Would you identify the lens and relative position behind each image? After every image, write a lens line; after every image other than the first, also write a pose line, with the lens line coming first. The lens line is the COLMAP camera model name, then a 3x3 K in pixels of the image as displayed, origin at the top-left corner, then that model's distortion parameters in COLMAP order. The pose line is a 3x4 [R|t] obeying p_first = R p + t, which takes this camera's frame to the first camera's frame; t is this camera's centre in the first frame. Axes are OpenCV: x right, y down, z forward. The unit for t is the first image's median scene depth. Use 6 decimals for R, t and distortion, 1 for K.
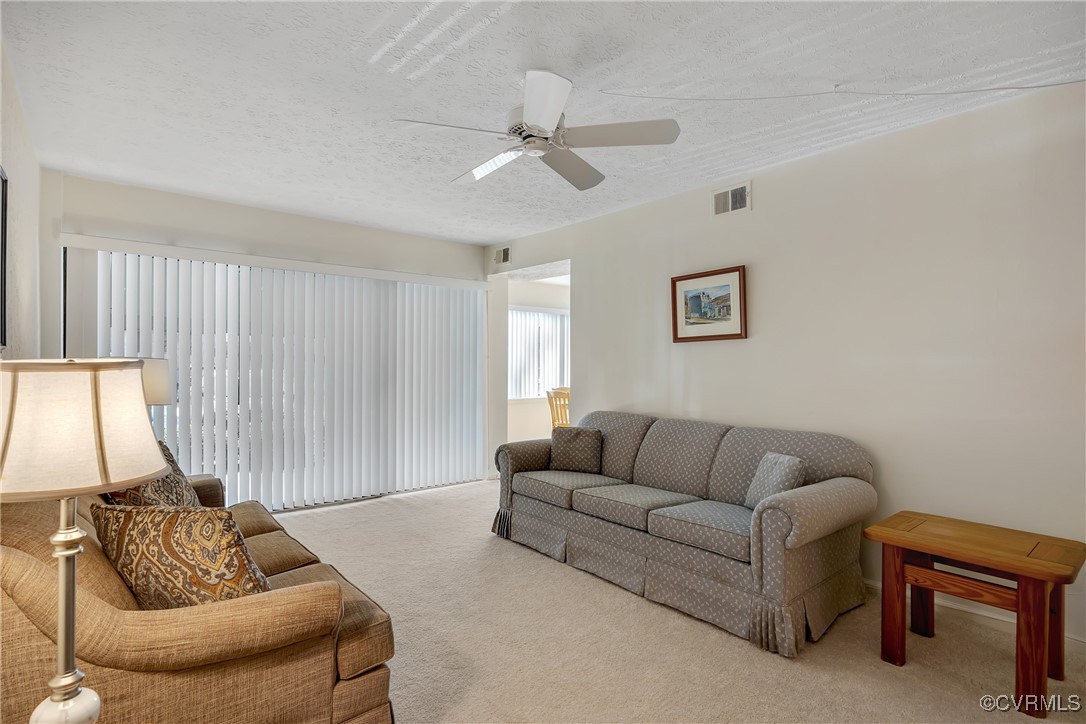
lens RADIAL K [[541.1, 0, 551.5], [0, 541.1, 363.4], [0, 0, 1]] dist [-0.001628, -0.003537]
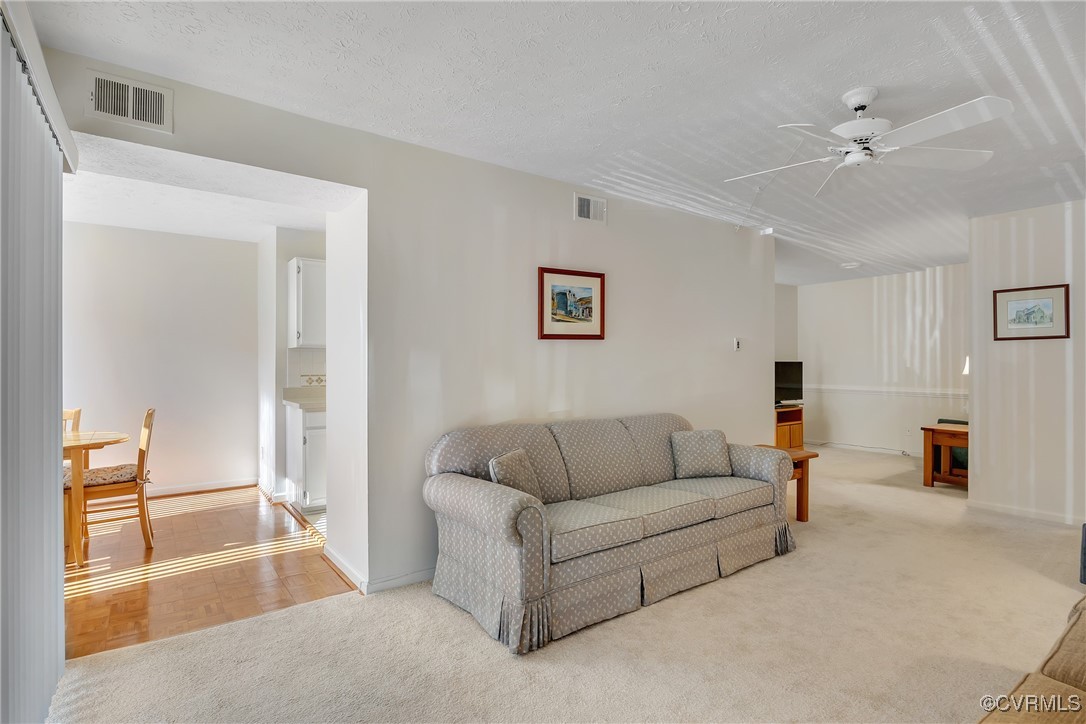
lens RADIAL K [[541.1, 0, 548.0], [0, 541.1, 364.6], [0, 0, 1]] dist [-0.001628, -0.003537]
pose [[0.067686, 0.001711, 0.997705, -0.706124], [0.004379, 0.999988, -0.002012, 0.006318], [-0.997697, 0.004506, 0.067678, 0.968790]]
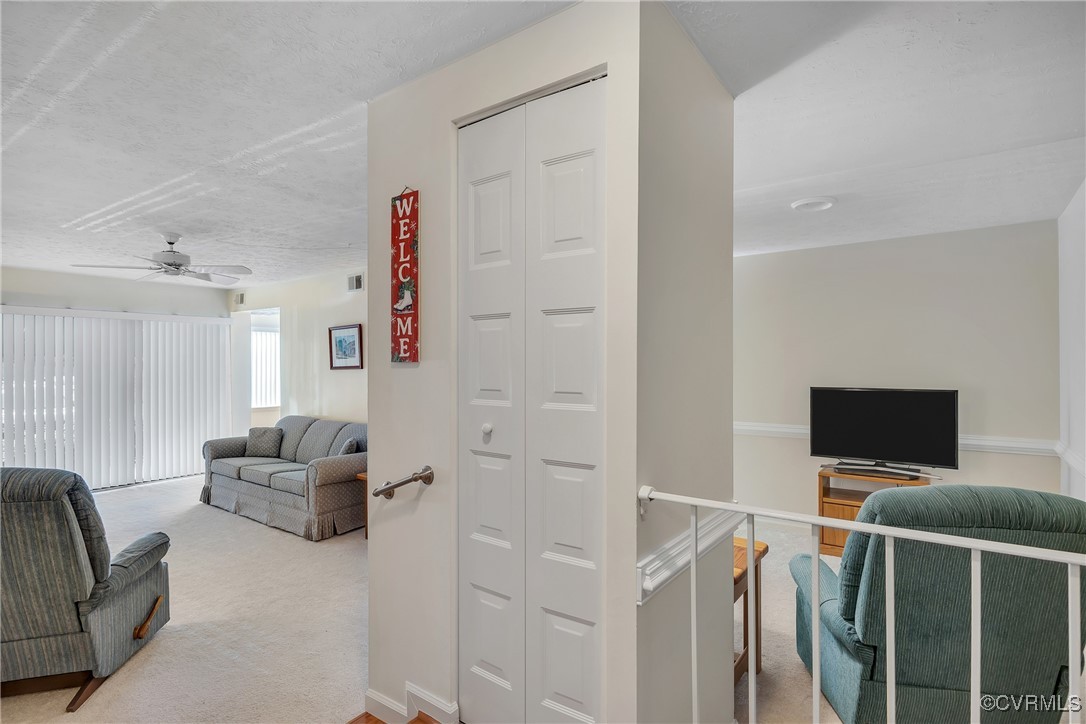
lens RADIAL K [[541.1, 0, 542.3], [0, 541.1, 361.7], [0, 0, 1]] dist [-0.001628, -0.003537]
pose [[0.974565, -0.008110, 0.223959, 0.488418], [0.008714, 0.999961, -0.001705, -0.056268], [-0.223936, 0.003613, 0.974597, -0.657293]]
